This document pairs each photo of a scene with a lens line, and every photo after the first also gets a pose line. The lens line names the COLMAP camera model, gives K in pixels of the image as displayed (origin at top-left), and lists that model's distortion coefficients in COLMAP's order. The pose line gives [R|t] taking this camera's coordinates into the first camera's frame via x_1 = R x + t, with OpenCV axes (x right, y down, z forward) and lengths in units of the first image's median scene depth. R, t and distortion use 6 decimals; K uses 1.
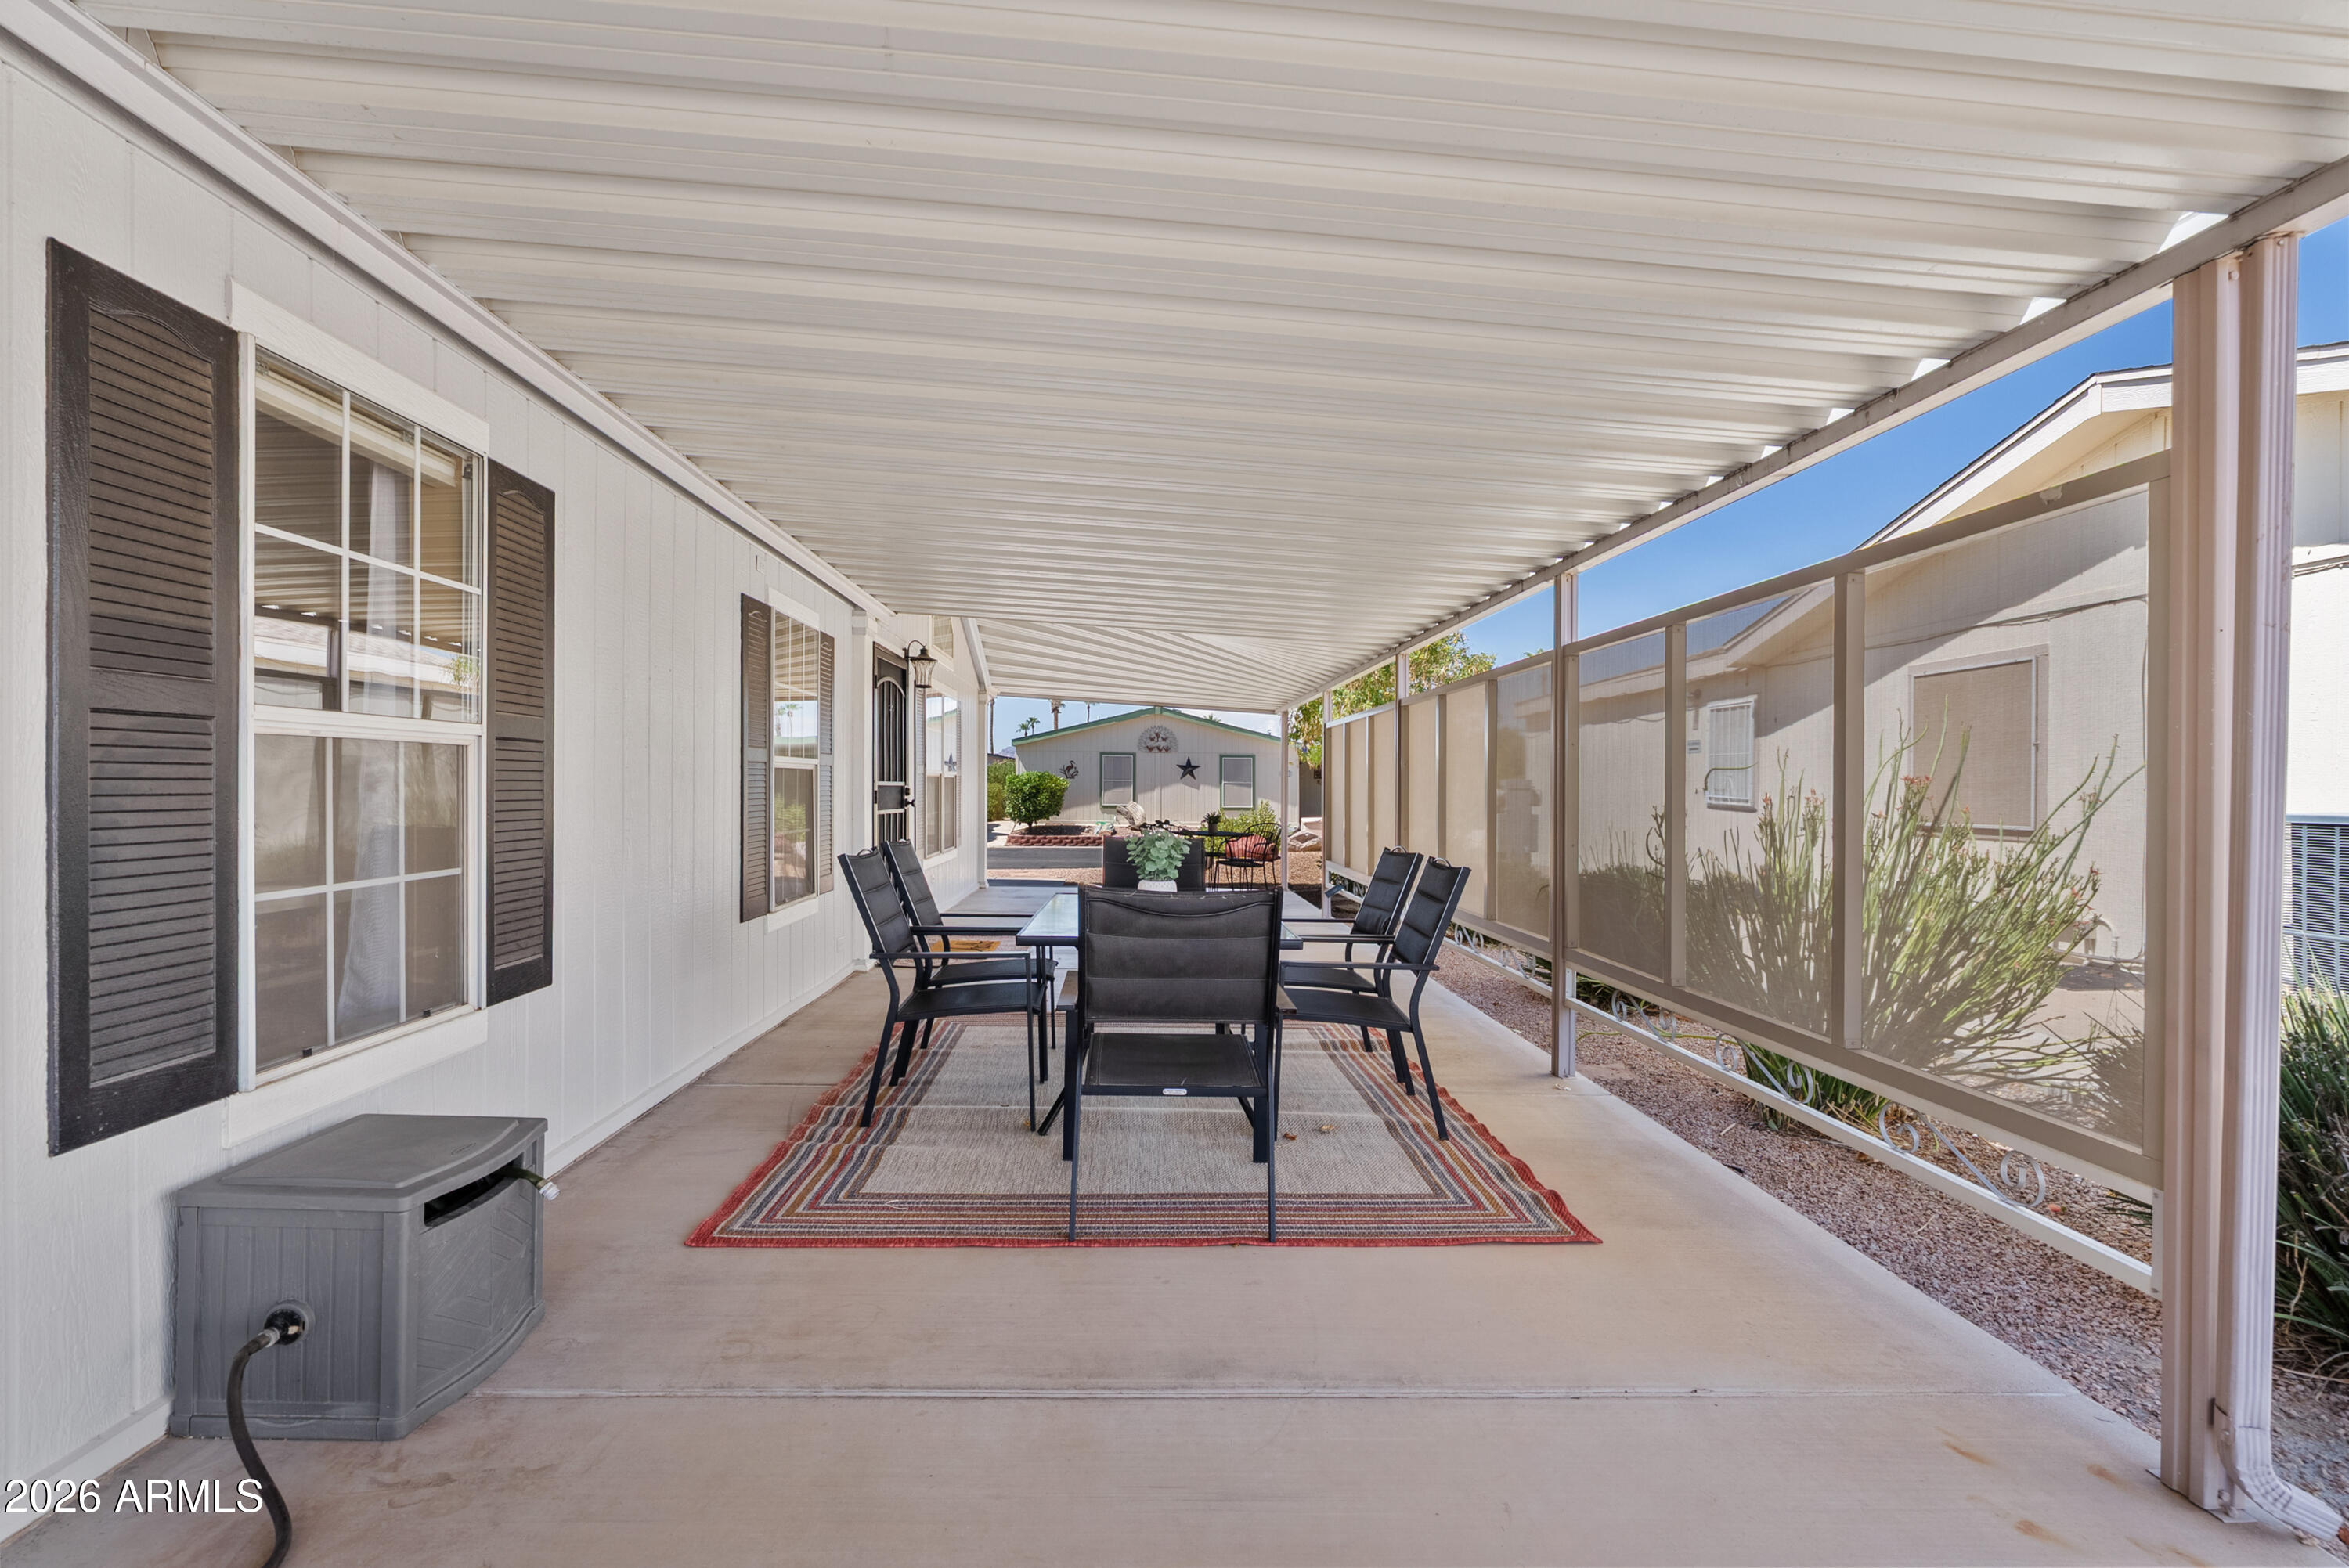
lens RADIAL K [[1077.6, 0, 1179.5], [0, 1077.6, 791.7], [0, 0, 1]] dist [-0.001966, -0.000153]
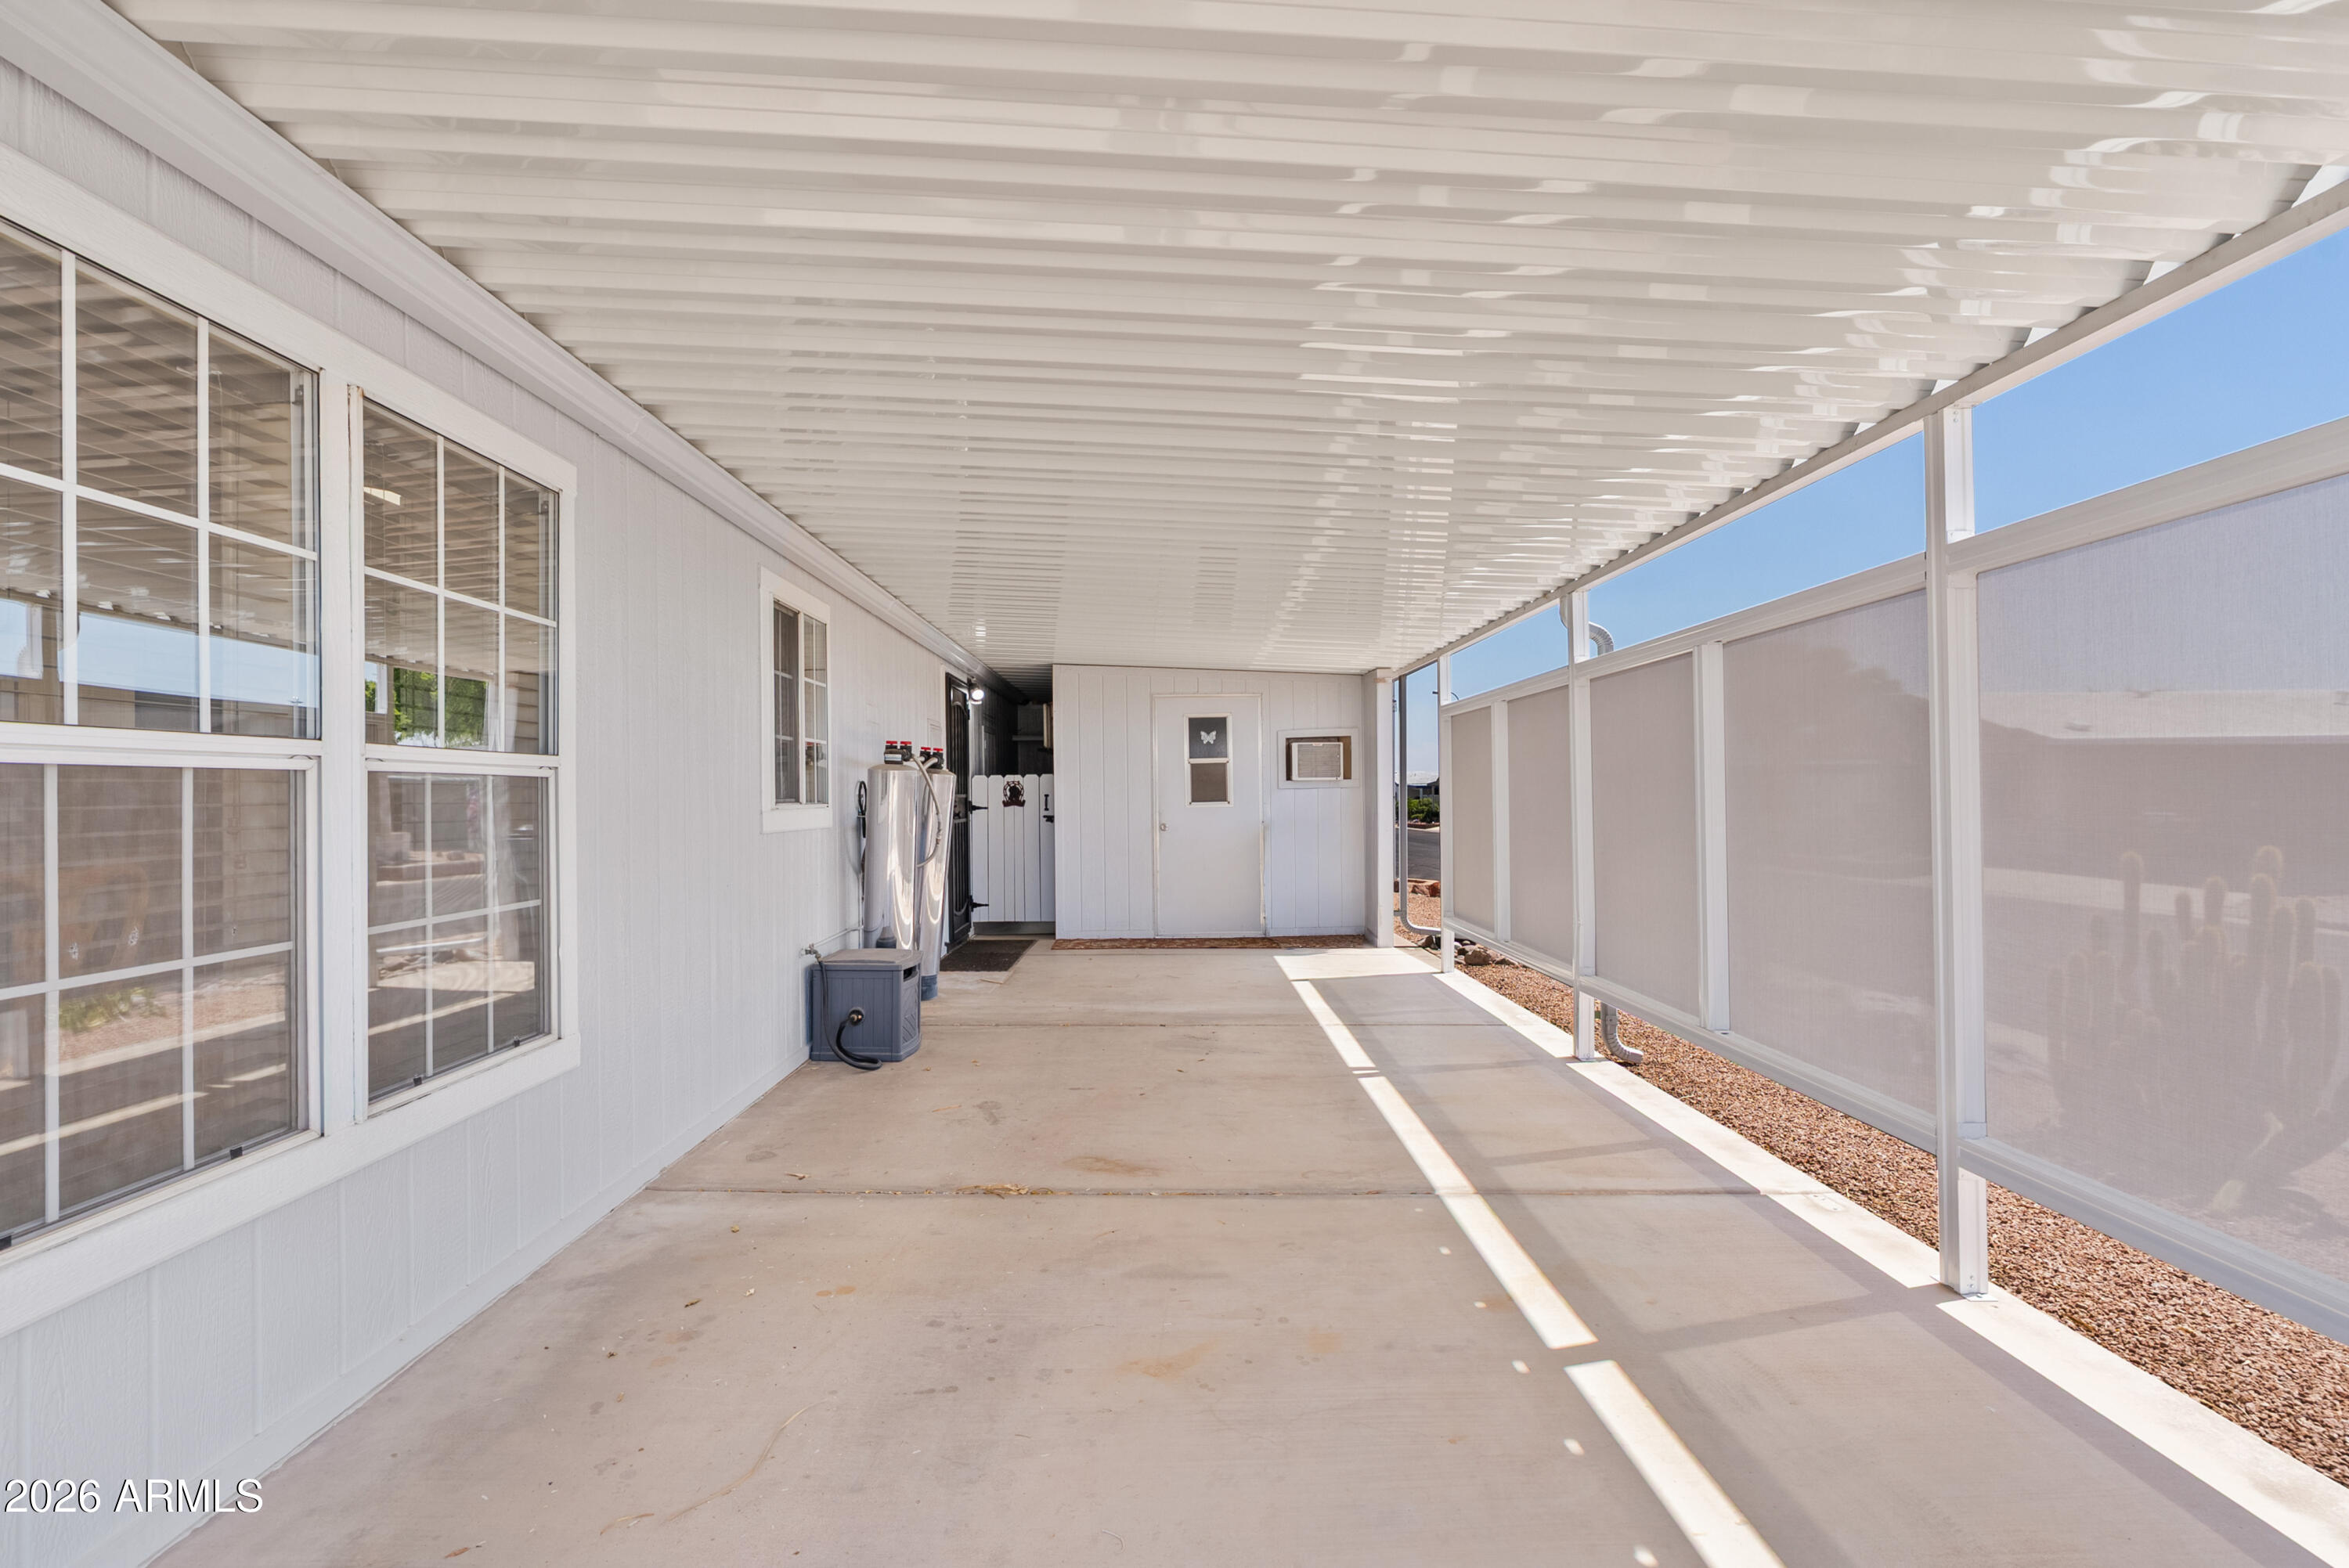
lens RADIAL K [[1077.6, 0, 1179.5], [0, 1077.6, 791.7], [0, 0, 1]] dist [-0.001966, -0.000153]
pose [[0.997251, -0.017307, -0.072043, -0.023277], [0.015876, 0.999666, -0.020386, -0.005091], [0.072371, 0.019187, 0.997193, 0.289874]]
